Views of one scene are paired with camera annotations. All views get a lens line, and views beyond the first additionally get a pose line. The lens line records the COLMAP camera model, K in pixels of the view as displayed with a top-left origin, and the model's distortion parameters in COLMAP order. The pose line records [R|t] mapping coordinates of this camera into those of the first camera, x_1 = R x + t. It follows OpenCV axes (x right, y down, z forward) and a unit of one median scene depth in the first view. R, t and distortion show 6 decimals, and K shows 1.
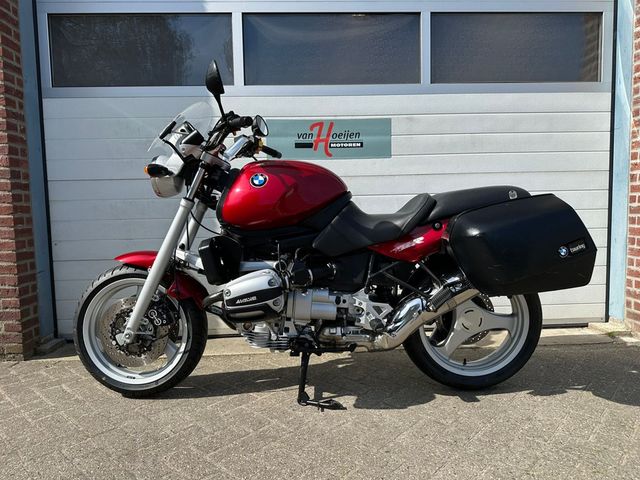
lens RADIAL K [[453.6, 0, 316.4], [0, 453.6, 240.9], [0, 0, 1]] dist [0.009008, -0.016147]
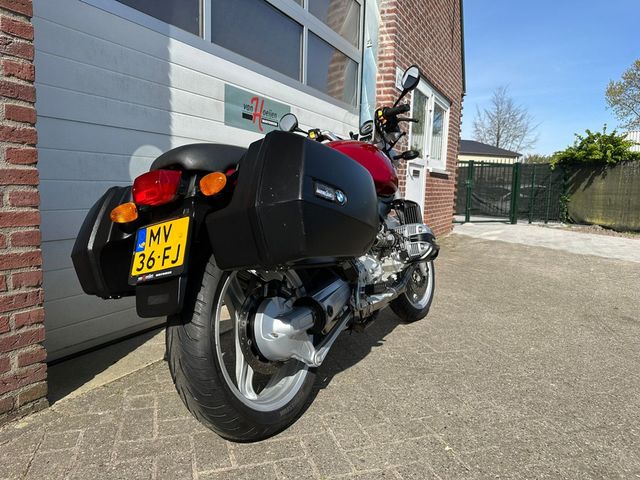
lens RADIAL K [[453.6, 0, 333.4], [0, 453.6, 238.0], [0, 0, 1]] dist [0.009008, -0.016147]
pose [[0.459030, -0.067719, 0.885836, -0.887991], [0.022490, 0.997657, 0.064613, 0.005929], [-0.888136, -0.009737, 0.459477, 0.339626]]
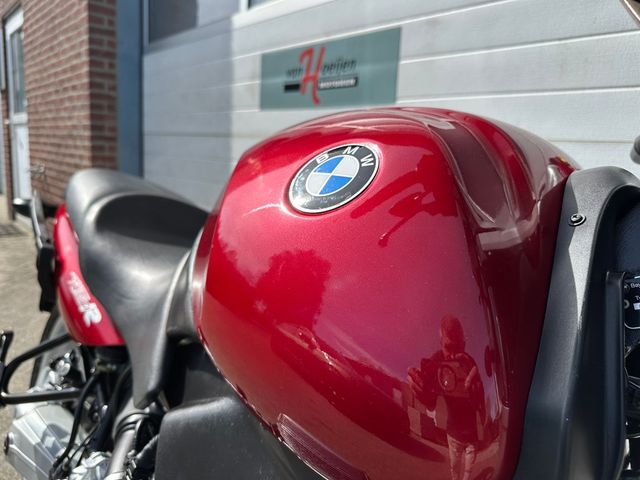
lens RADIAL K [[453.6, 0, 320.2], [0, 453.6, 234.5], [0, 0, 1]] dist [0.009008, -0.016147]
pose [[0.636825, 0.190349, -0.747142, 0.536131], [-0.111311, 0.981591, 0.155205, -0.107795], [0.762931, -0.015673, 0.646290, 0.600995]]
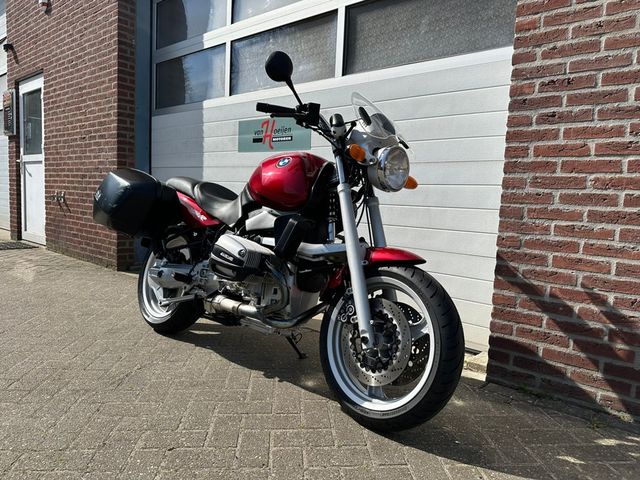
lens RADIAL K [[453.6, 0, 320.4], [0, 453.6, 241.2], [0, 0, 1]] dist [0.009008, -0.016147]
pose [[0.727101, 0.119116, -0.676118, 0.962874], [-0.106320, 0.992489, 0.060516, -0.032024], [0.678248, 0.027883, 0.734304, 0.220654]]
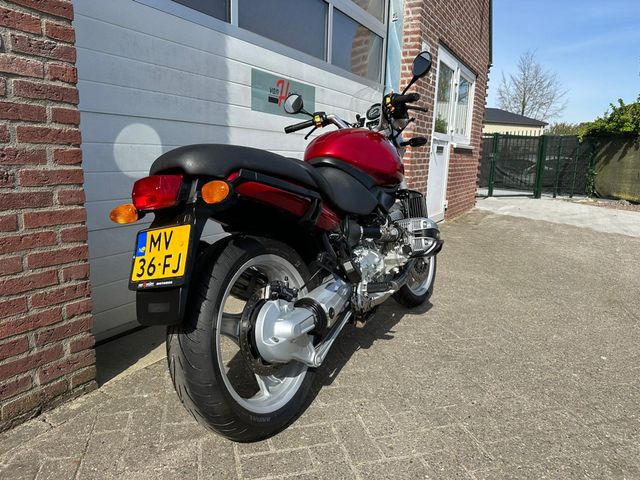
lens RADIAL K [[453.6, 0, 331.9], [0, 453.6, 239.8], [0, 0, 1]] dist [0.009008, -0.016147]
pose [[0.497733, -0.125125, 0.858257, -0.906447], [0.019358, 0.990895, 0.133236, -0.027857], [-0.867114, -0.049702, 0.495623, 0.346290]]
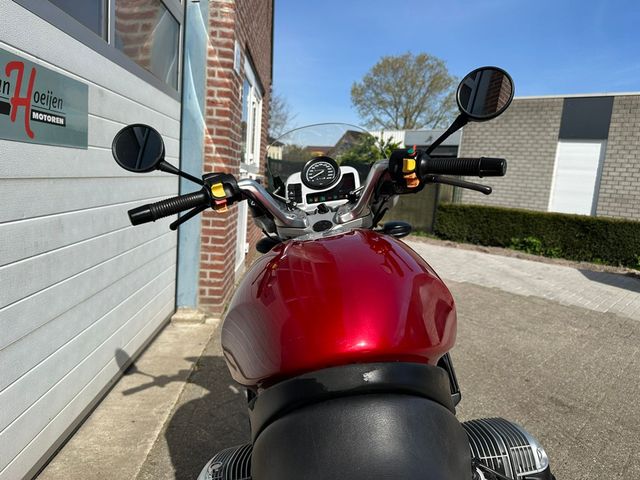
lens RADIAL K [[453.6, 0, 316.4], [0, 453.6, 241.2], [0, 0, 1]] dist [0.009008, -0.016147]
pose [[0.000431, -0.118141, 0.992997, -0.476618], [-0.005999, 0.992979, 0.118141, -0.135262], [-0.999982, -0.006008, -0.000281, 0.694661]]
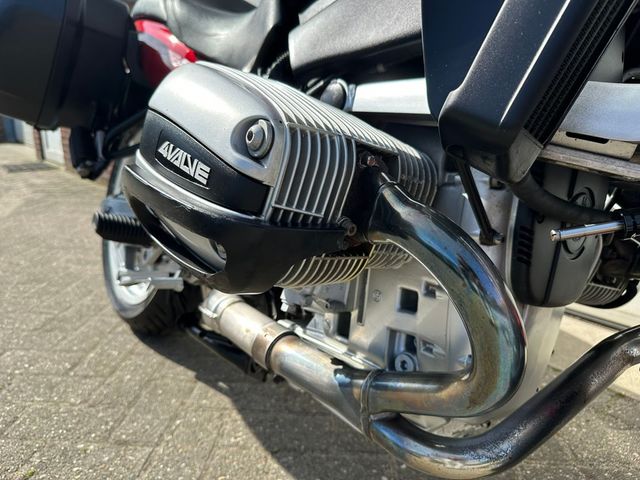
lens RADIAL K [[453.6, 0, 323.3], [0, 453.6, 240.4], [0, 0, 1]] dist [0.009008, -0.016147]
pose [[0.621845, 0.236496, -0.746578, 0.652195], [-0.070261, 0.966316, 0.247581, 0.015490], [0.779982, -0.101502, 0.617516, 0.476318]]
